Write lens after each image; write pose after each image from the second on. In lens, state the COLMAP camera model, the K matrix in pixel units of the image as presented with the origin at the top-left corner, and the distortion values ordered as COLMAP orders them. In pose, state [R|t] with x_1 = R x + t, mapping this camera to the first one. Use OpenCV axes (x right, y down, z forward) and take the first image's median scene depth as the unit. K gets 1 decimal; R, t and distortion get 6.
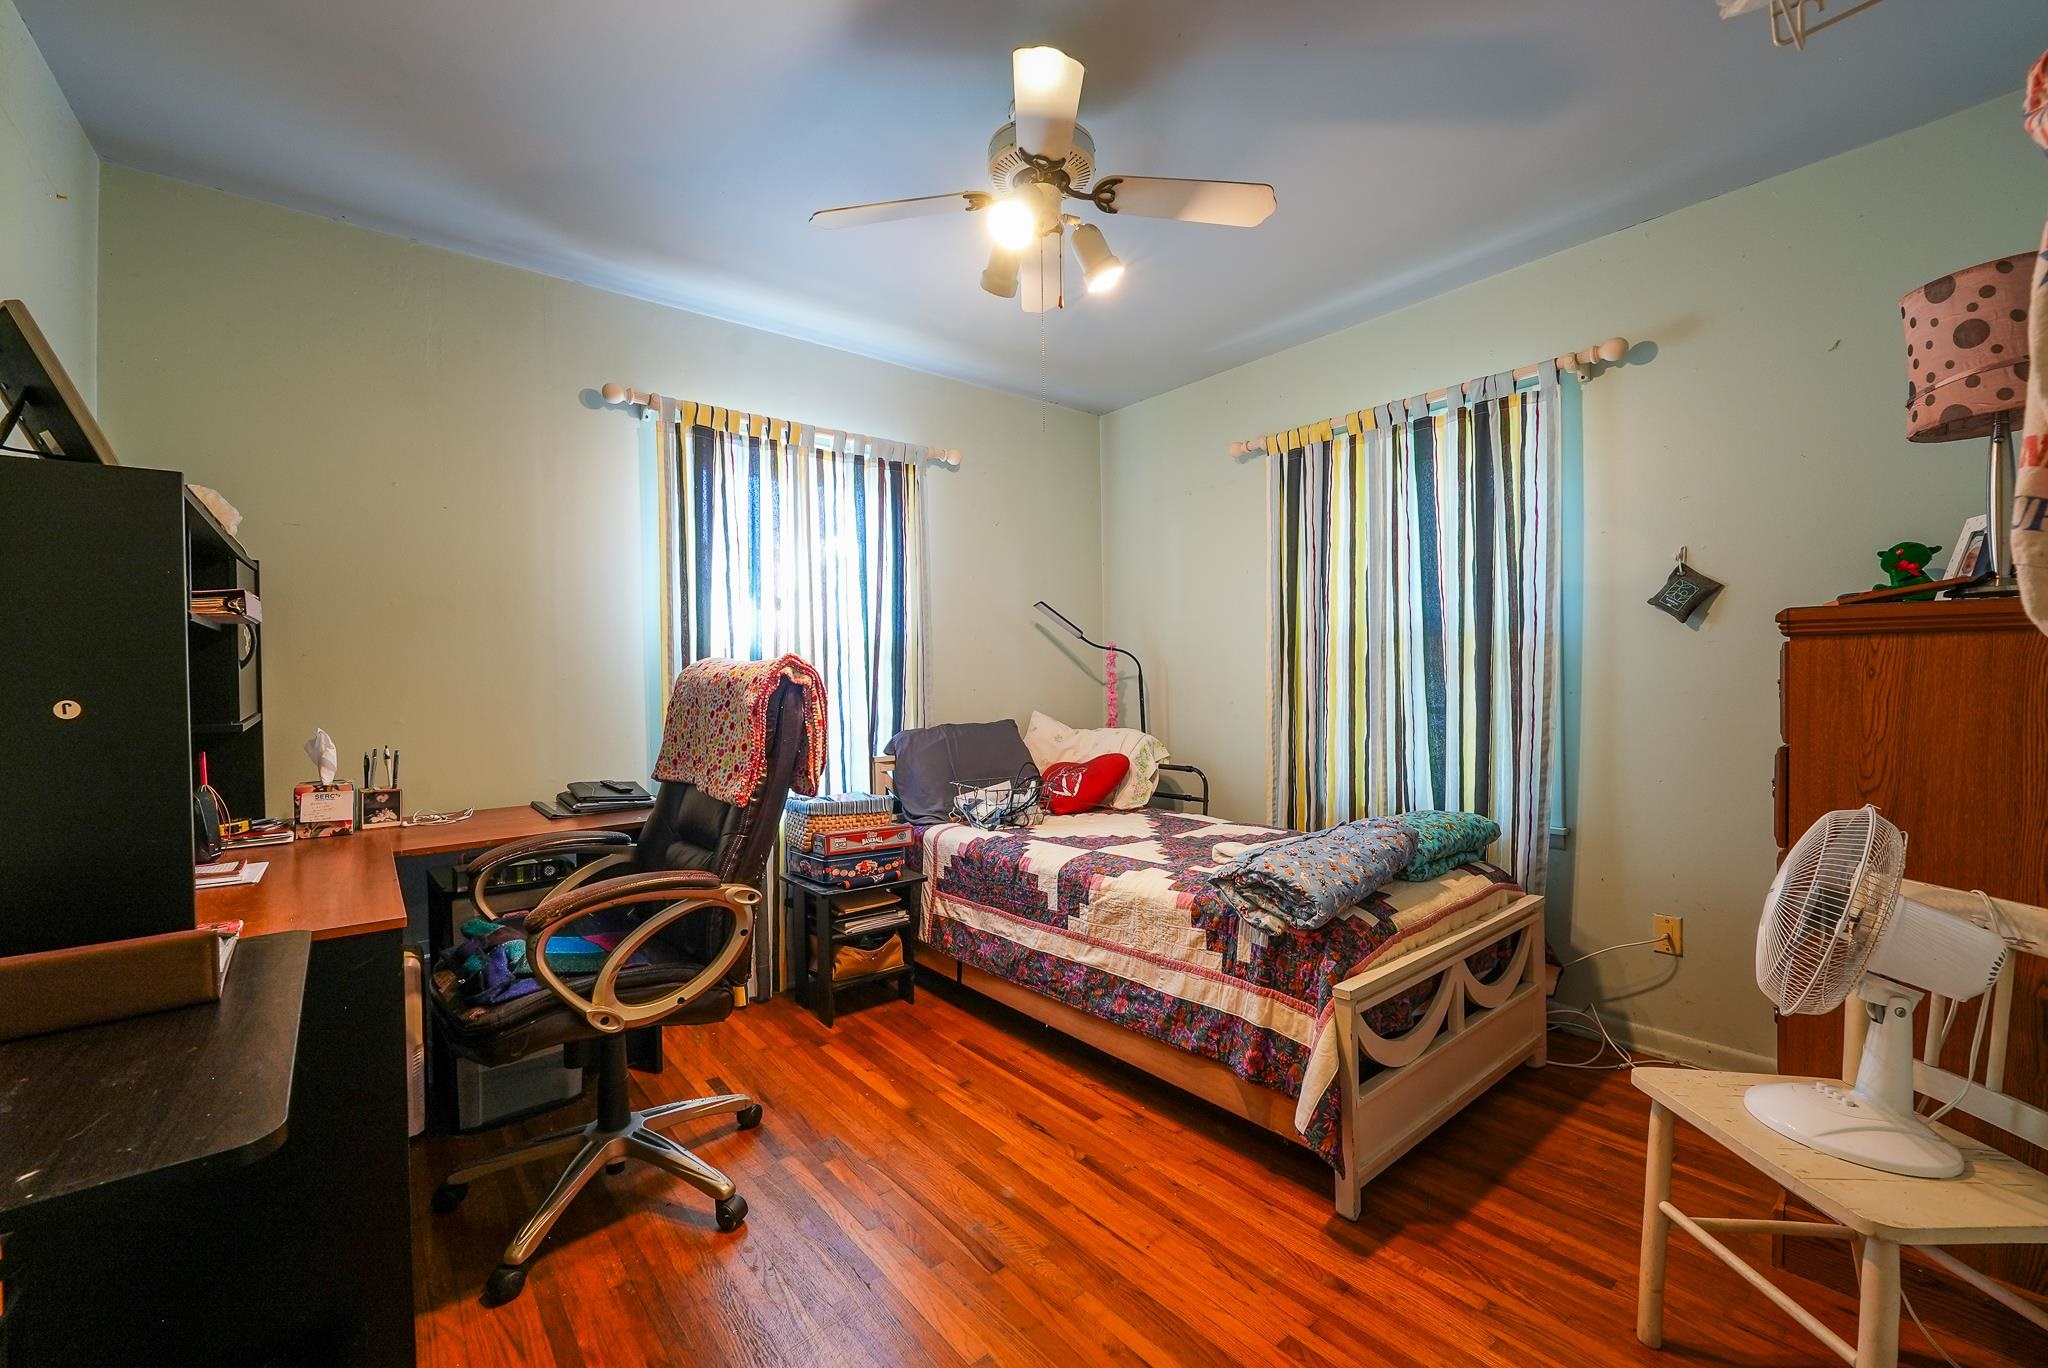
lens RADIAL K [[833.0, 0, 1021.3], [0, 833.0, 684.6], [0, 0, 1]] dist [-0.009760, 0.000001]
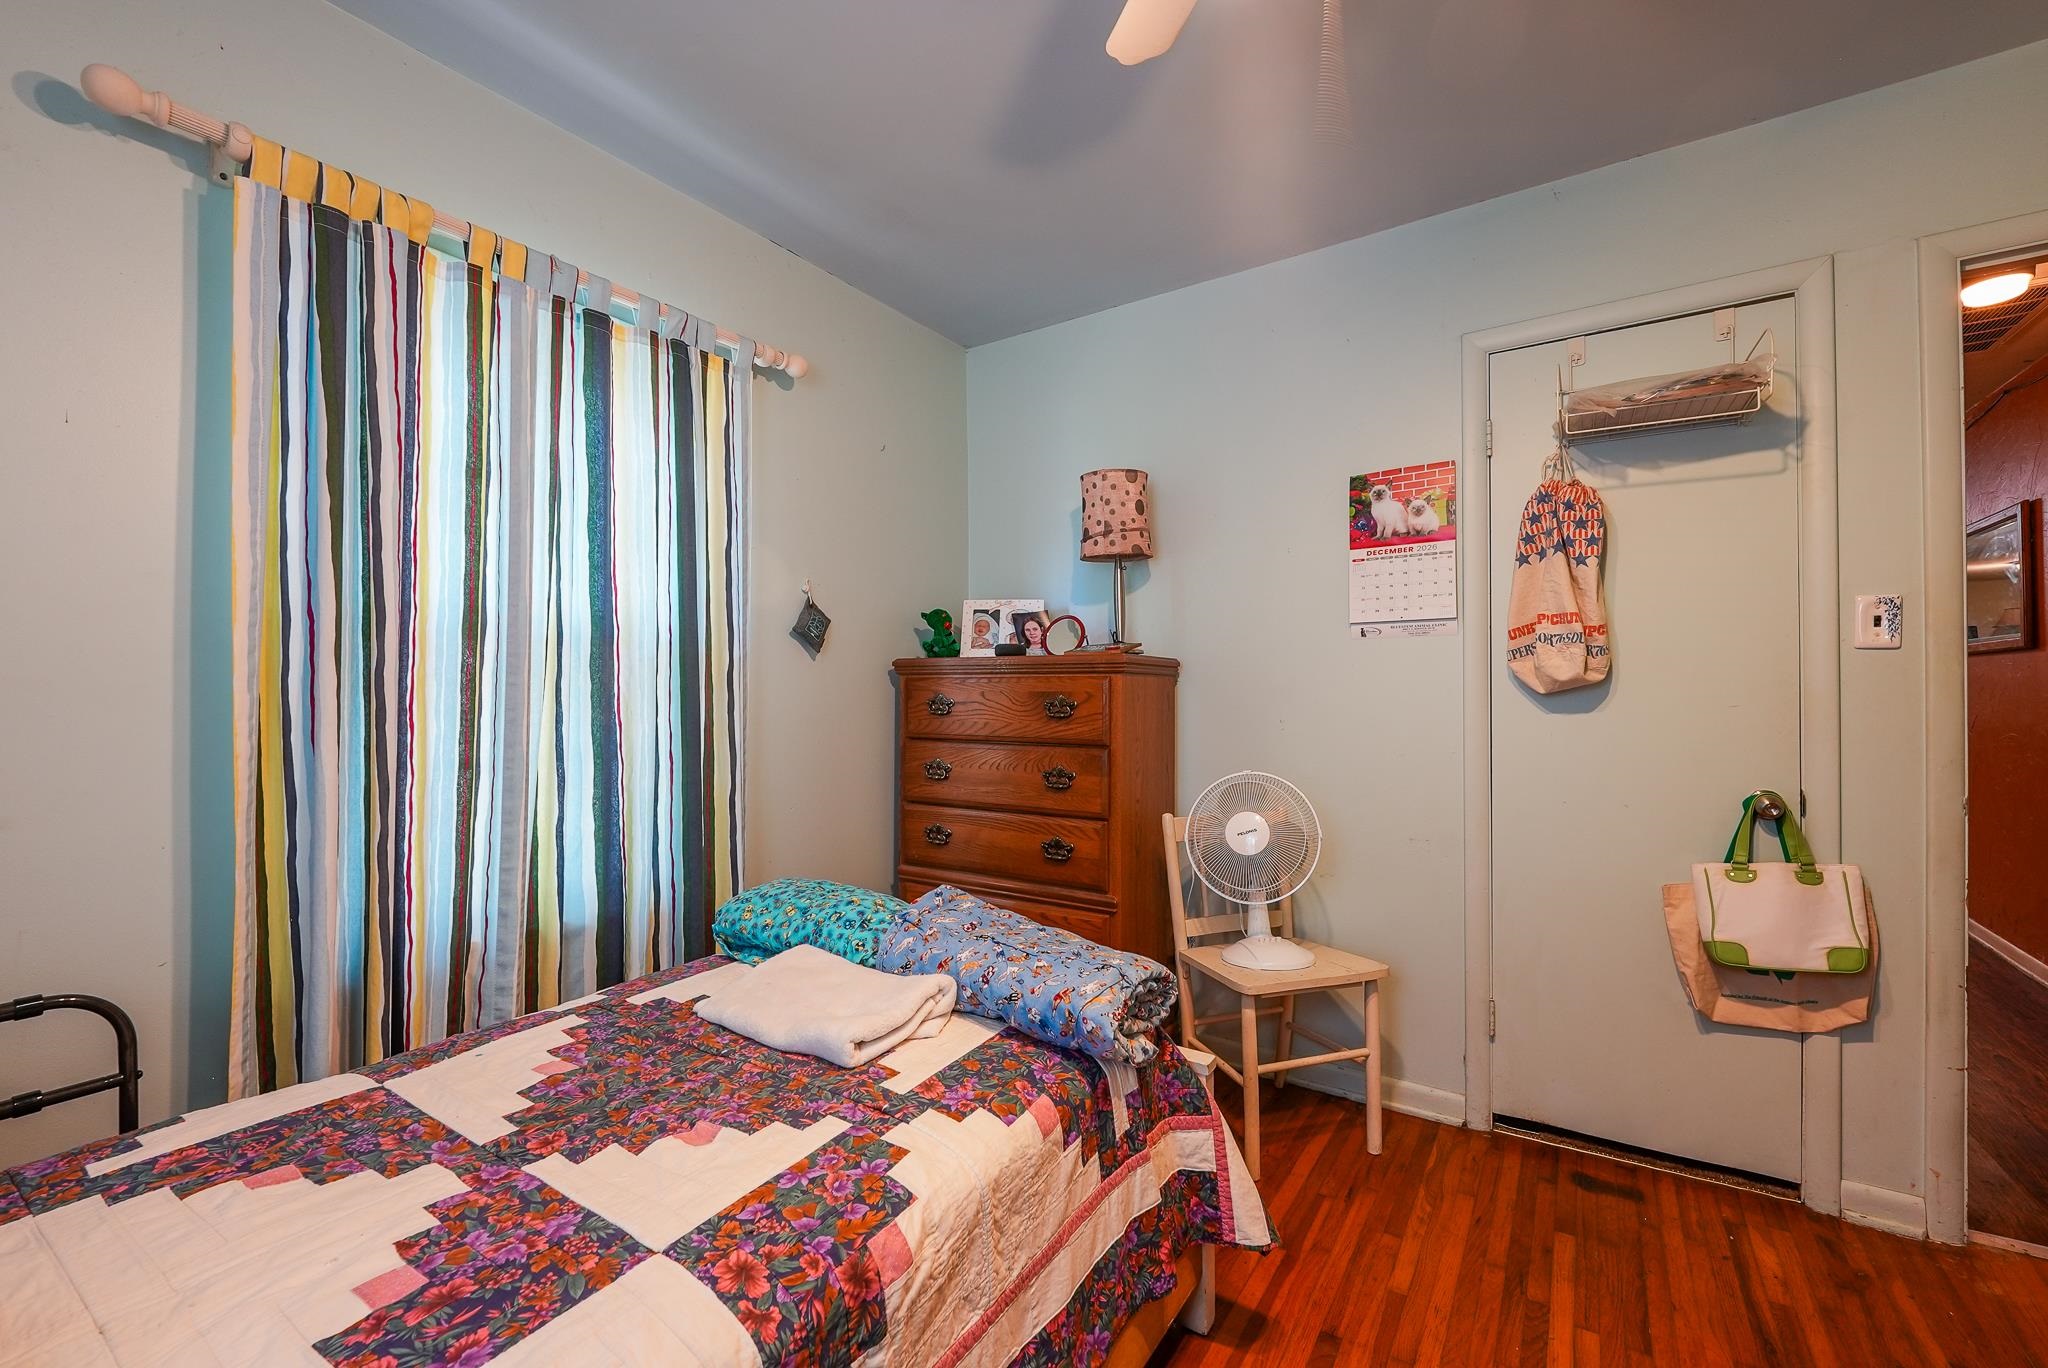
lens RADIAL K [[833.0, 0, 1037.0], [0, 833.0, 689.4], [0, 0, 1]] dist [-0.009760, 0.000001]
pose [[-0.297824, 0.024027, 0.954318, -0.247146], [0.020816, 0.999609, -0.018671, -0.003382], [-0.954394, 0.014304, -0.298208, 0.902280]]
